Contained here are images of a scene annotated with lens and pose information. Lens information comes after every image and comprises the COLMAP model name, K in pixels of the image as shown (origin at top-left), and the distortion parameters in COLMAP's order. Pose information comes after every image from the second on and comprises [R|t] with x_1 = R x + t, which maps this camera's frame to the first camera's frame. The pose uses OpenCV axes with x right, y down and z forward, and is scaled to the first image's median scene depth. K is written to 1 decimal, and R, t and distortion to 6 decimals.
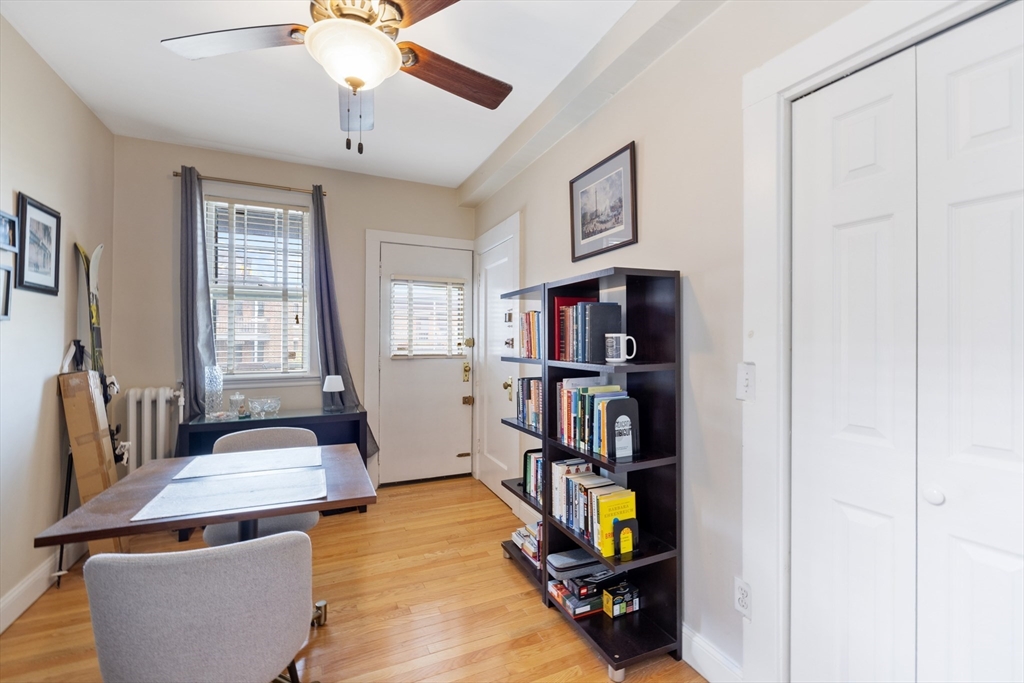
lens RADIAL K [[452.6, 0, 518.7], [0, 452.6, 341.7], [0, 0, 1]] dist [0.002881, -0.002121]
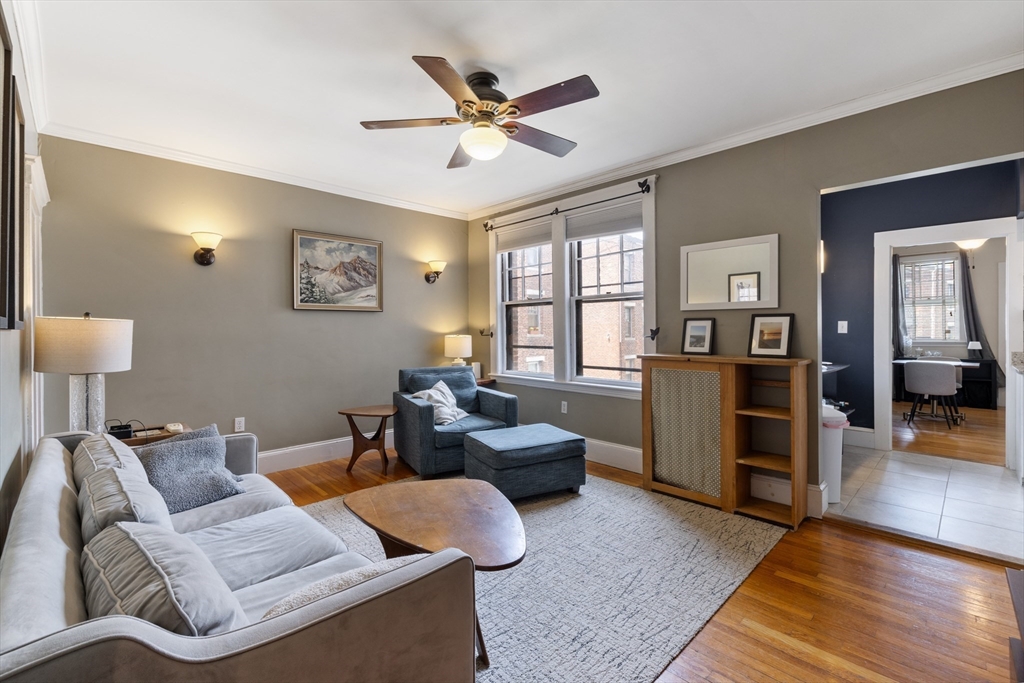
lens RADIAL K [[452.6, 0, 505.9], [0, 452.6, 330.1], [0, 0, 1]] dist [0.002881, -0.002121]
pose [[0.328840, -0.005757, -0.944368, 0.866443], [0.012943, 0.999915, -0.001589, 0.001282], [0.944297, -0.011700, 0.328886, -1.747462]]
